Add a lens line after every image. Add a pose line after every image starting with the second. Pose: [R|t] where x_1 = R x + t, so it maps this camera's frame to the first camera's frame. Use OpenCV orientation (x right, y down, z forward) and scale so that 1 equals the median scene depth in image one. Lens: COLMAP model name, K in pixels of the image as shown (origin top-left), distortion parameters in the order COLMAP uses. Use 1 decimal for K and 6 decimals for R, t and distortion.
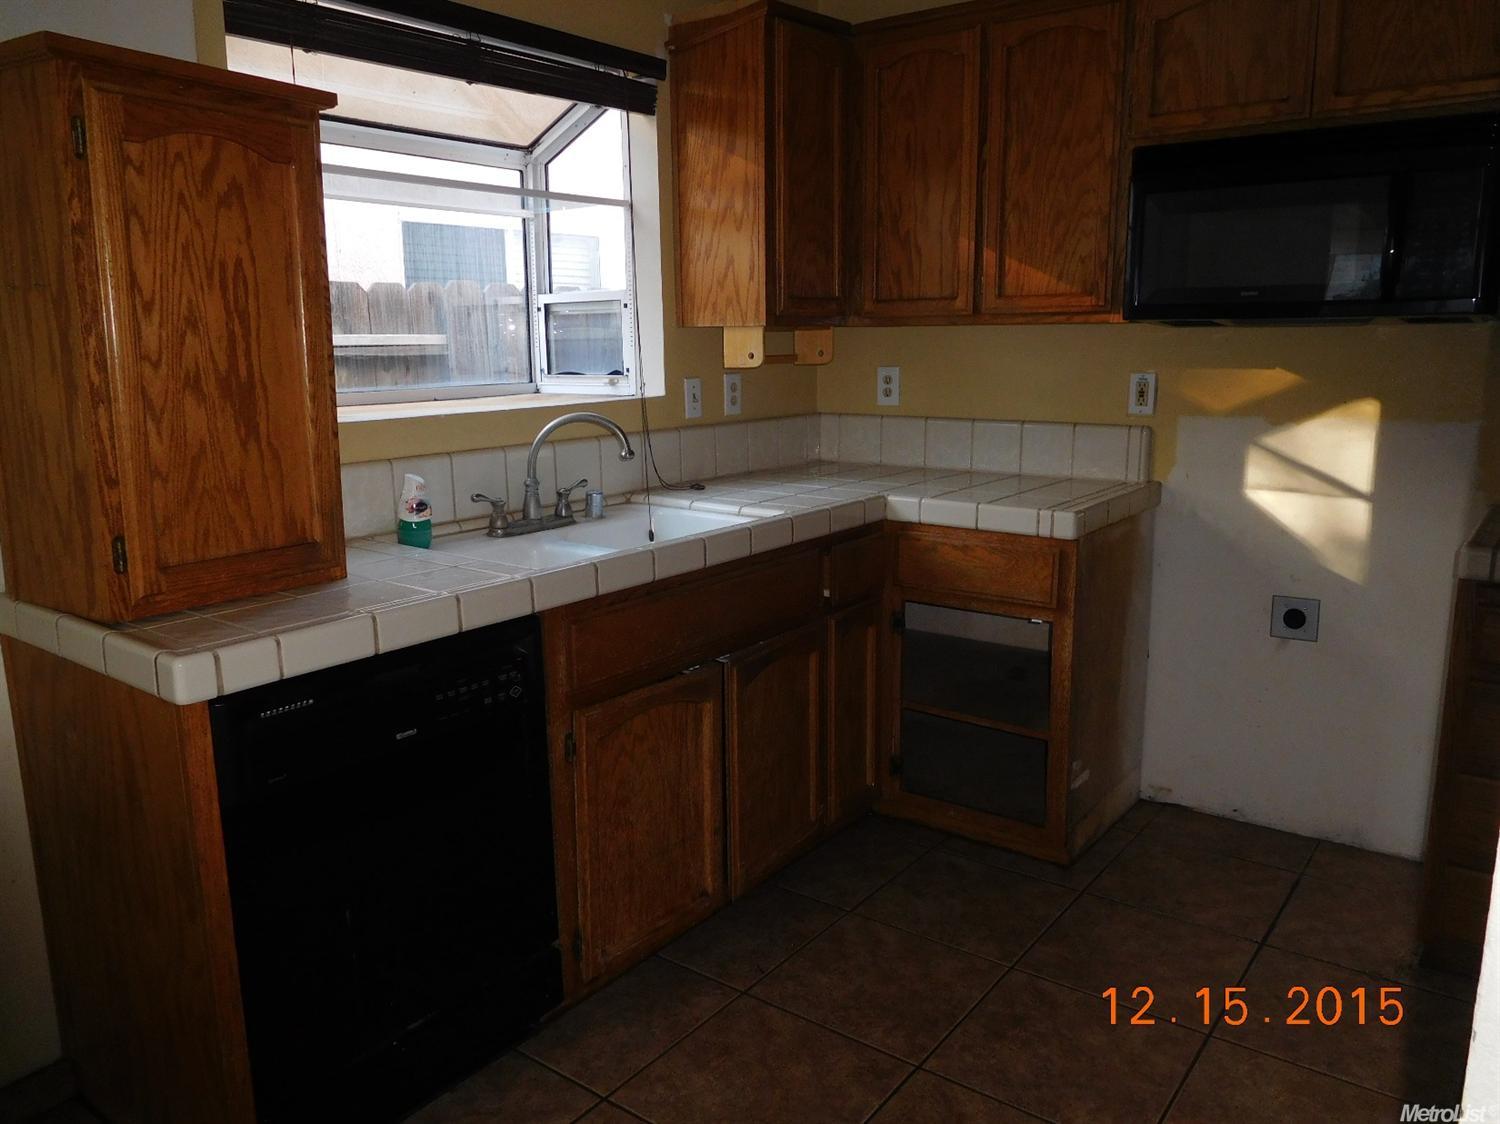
lens RADIAL K [[1121.4, 0, 751.6], [0, 1121.4, 561.3], [0, 0, 1]] dist [-0.021292, 0.007327]
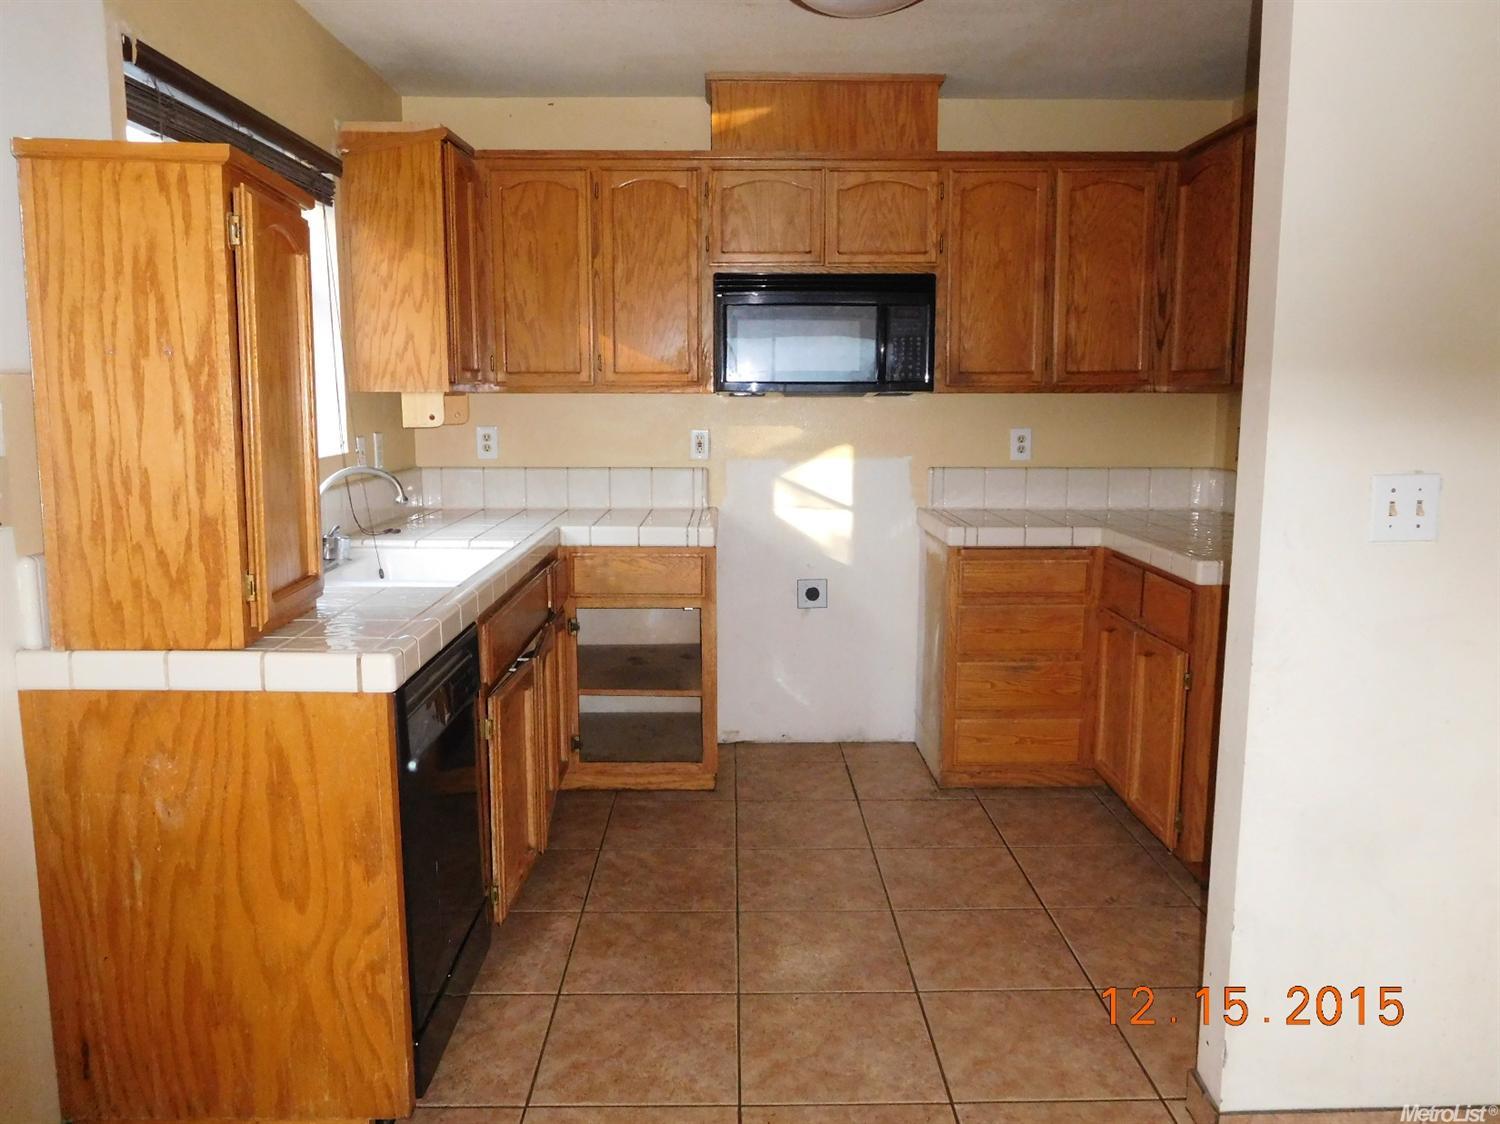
lens RADIAL K [[1121.4, 0, 746.0], [0, 1121.4, 556.0], [0, 0, 1]] dist [-0.021292, 0.007327]
pose [[0.792670, -0.074270, 0.605110, -0.477957], [0.109729, 0.993723, -0.021774, 0.024617], [-0.599695, 0.083658, 0.795844, -0.128035]]
